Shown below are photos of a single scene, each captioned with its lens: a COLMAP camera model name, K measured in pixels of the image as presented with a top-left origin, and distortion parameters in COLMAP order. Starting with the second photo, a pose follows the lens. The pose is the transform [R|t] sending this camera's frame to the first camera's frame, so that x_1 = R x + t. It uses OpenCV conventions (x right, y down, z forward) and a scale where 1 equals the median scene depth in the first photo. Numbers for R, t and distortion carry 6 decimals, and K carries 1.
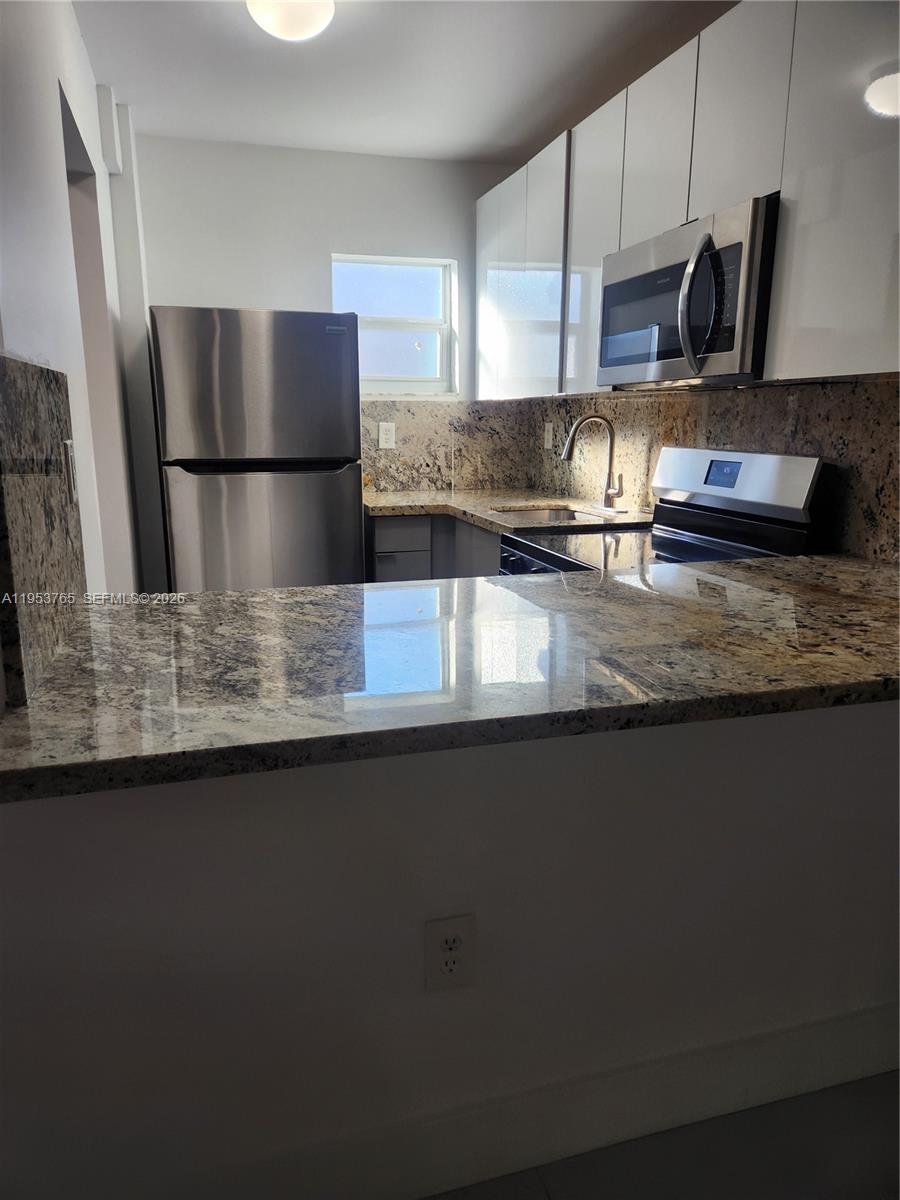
lens RADIAL K [[803.7, 0, 443.9], [0, 803.7, 602.7], [0, 0, 1]] dist [0.050856, -0.035134]
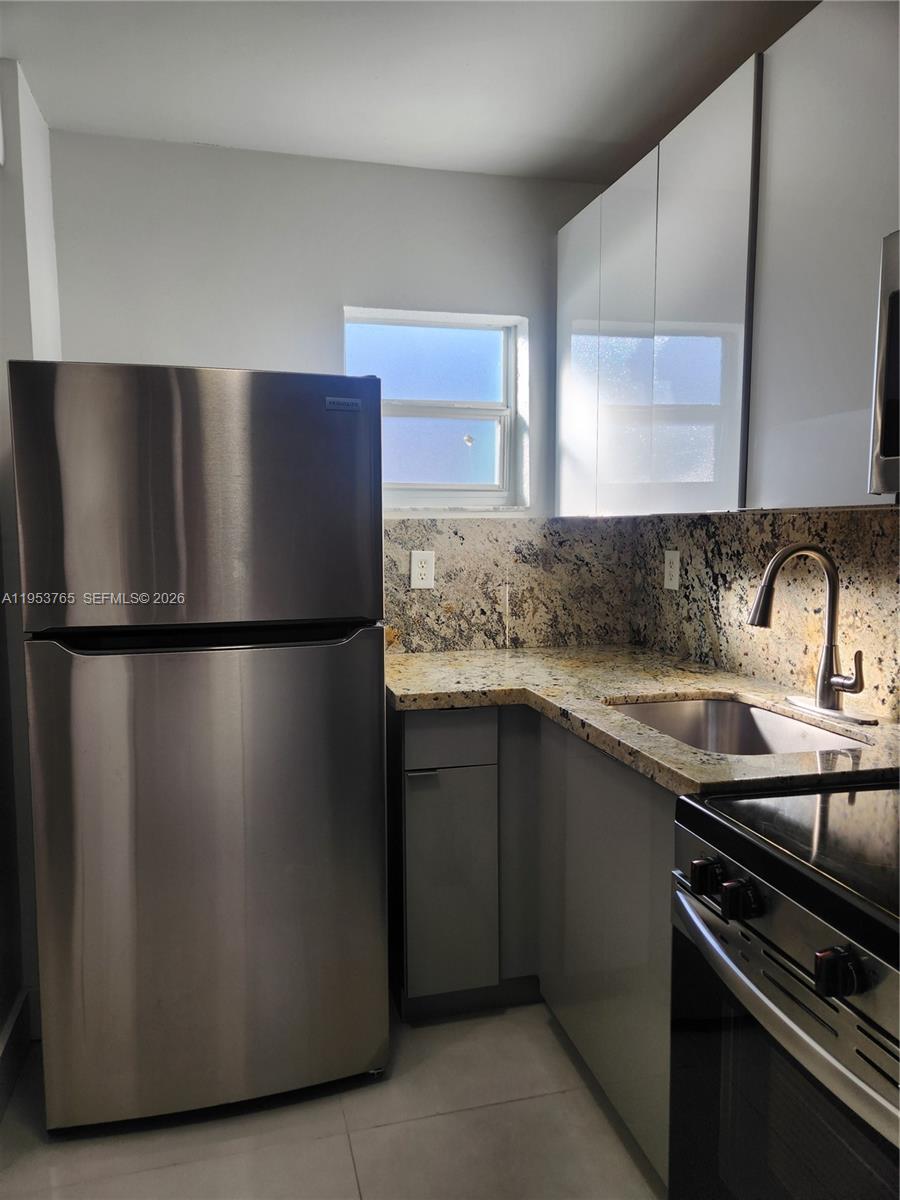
lens RADIAL K [[803.7, 0, 438.4], [0, 803.7, 602.1], [0, 0, 1]] dist [0.050856, -0.035134]
pose [[0.999422, 0.000278, -0.033985, -0.037711], [-0.004790, 0.991136, -0.132765, -0.099218], [0.033647, 0.132851, 0.990565, 0.372115]]
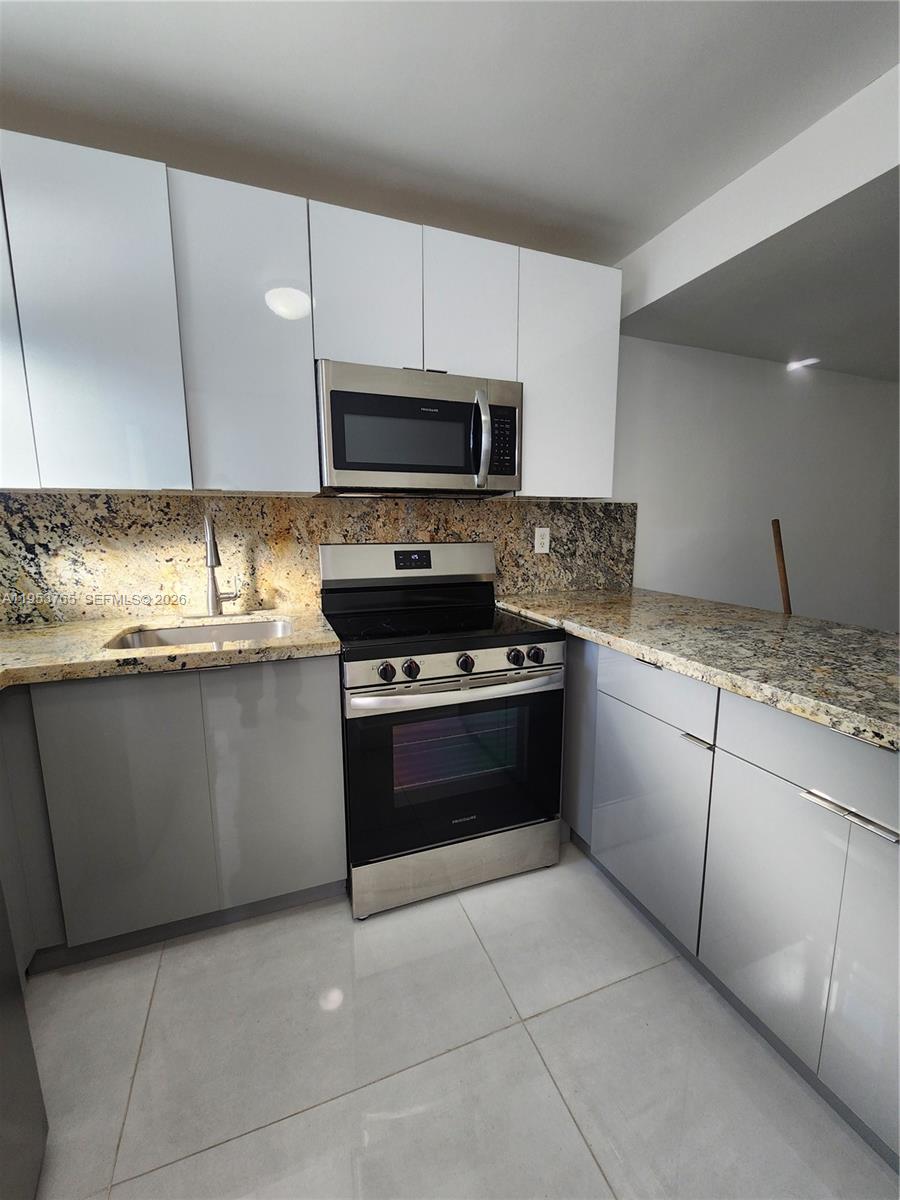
lens RADIAL K [[487.8, 0, 440.1], [0, 487.8, 606.2], [0, 0, 1]] dist [0.001875, 0.000399]
pose [[-0.075667, -0.164119, 0.983534, -0.316193], [0.227246, 0.957567, 0.177269, -0.144961], [-0.970893, 0.236918, -0.035161, 0.662285]]
